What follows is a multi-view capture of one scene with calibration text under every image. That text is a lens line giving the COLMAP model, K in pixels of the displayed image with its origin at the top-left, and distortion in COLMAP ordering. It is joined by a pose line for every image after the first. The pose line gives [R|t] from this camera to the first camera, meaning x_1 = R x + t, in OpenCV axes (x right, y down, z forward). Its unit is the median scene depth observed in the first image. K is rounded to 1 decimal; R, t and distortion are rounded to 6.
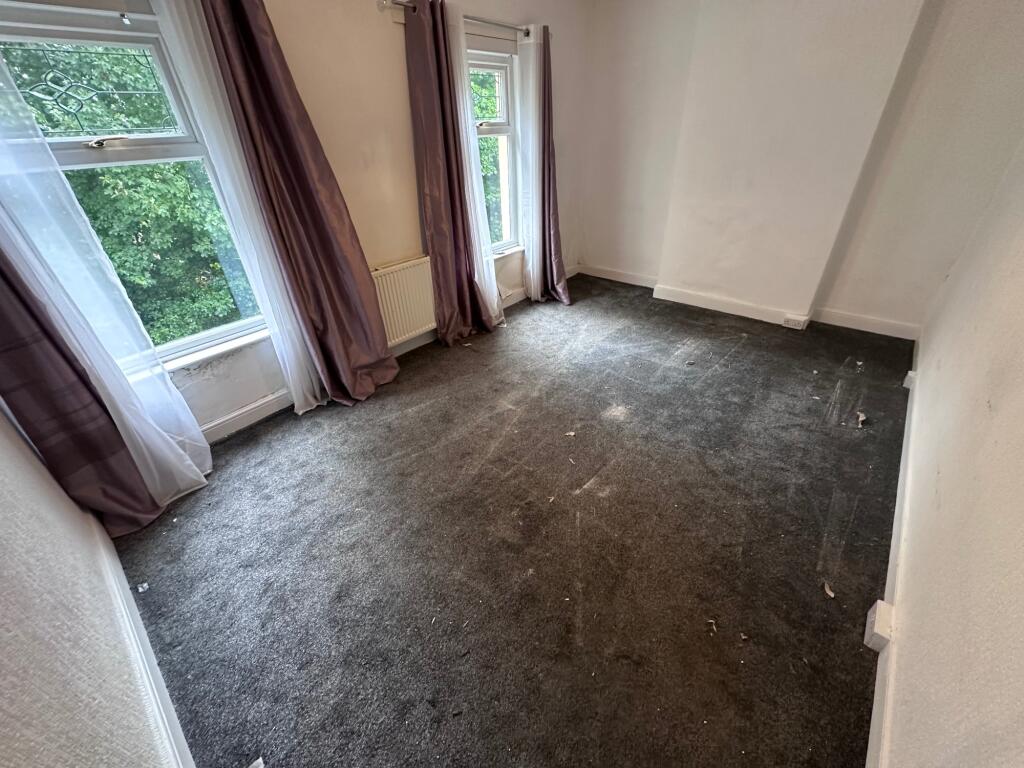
lens RADIAL K [[408.7, 0, 509.8], [0, 408.7, 381.6], [0, 0, 1]] dist [-0.001986, 0.000252]
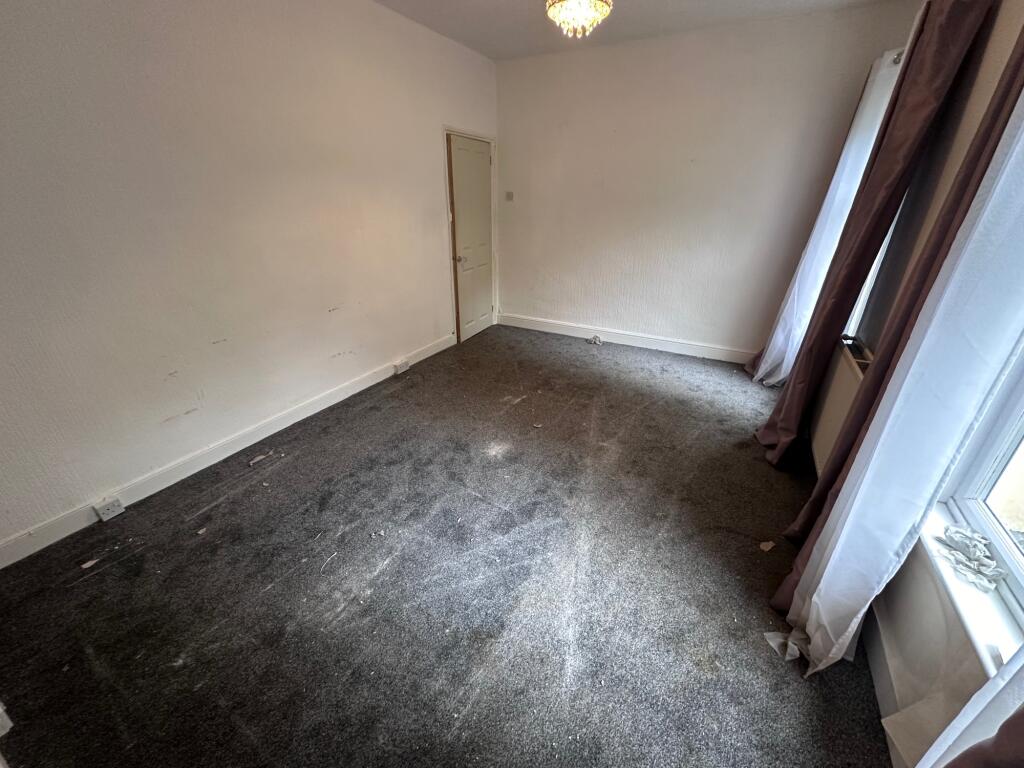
lens RADIAL K [[408.7, 0, 509.8], [0, 408.7, 381.6], [0, 0, 1]] dist [-0.001986, 0.000252]
pose [[-0.975579, 0.127042, -0.179182, 0.374281], [-0.081395, 0.548588, 0.832121, -0.802906], [0.204012, 0.826384, -0.524850, 1.340658]]
